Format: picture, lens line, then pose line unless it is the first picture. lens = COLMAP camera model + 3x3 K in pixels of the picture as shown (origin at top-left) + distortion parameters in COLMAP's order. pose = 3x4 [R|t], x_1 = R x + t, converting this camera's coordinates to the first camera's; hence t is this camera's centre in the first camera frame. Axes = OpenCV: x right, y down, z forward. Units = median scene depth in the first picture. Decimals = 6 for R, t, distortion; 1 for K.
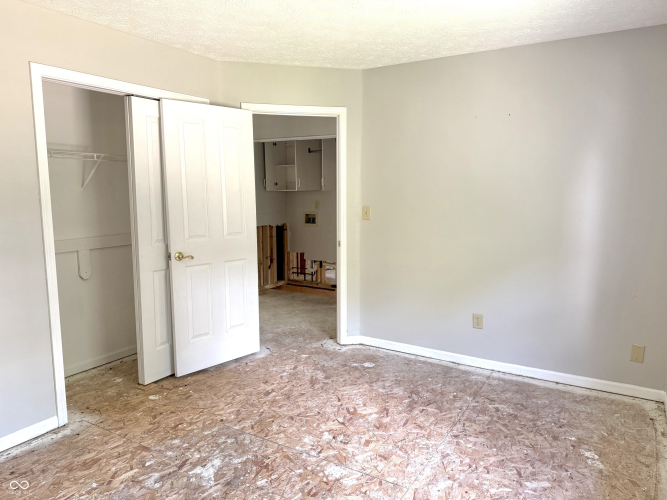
lens RADIAL K [[474.2, 0, 337.4], [0, 474.2, 243.1], [0, 0, 1]] dist [0.076454, -0.084728]
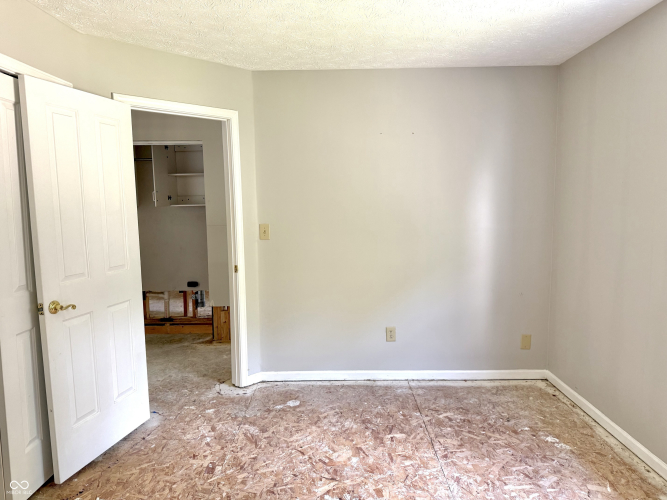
lens RADIAL K [[474.2, 0, 336.9], [0, 474.2, 245.7], [0, 0, 1]] dist [0.076454, -0.084728]
pose [[0.858354, -0.056965, 0.509886, -0.335085], [0.070091, 0.997519, -0.006549, -0.027613], [-0.508248, 0.041360, 0.860217, 0.204373]]
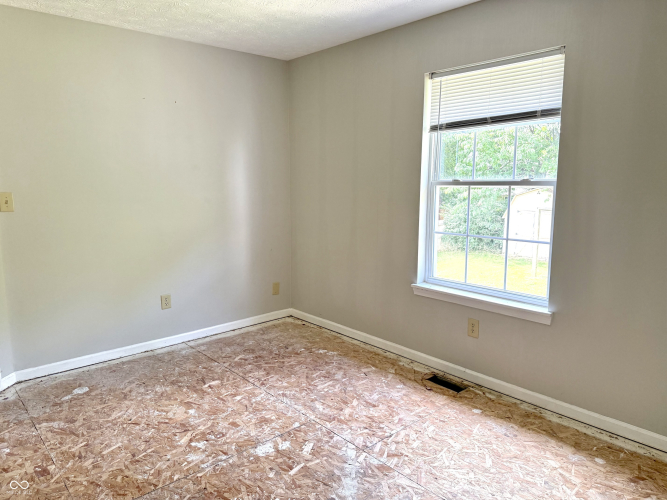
lens RADIAL K [[474.2, 0, 331.7], [0, 474.2, 240.5], [0, 0, 1]] dist [0.076454, -0.084728]
pose [[0.304348, -0.126869, 0.944074, -0.599786], [0.115291, 0.988711, 0.095700, -0.024941], [-0.945558, 0.079717, 0.315539, 0.364301]]
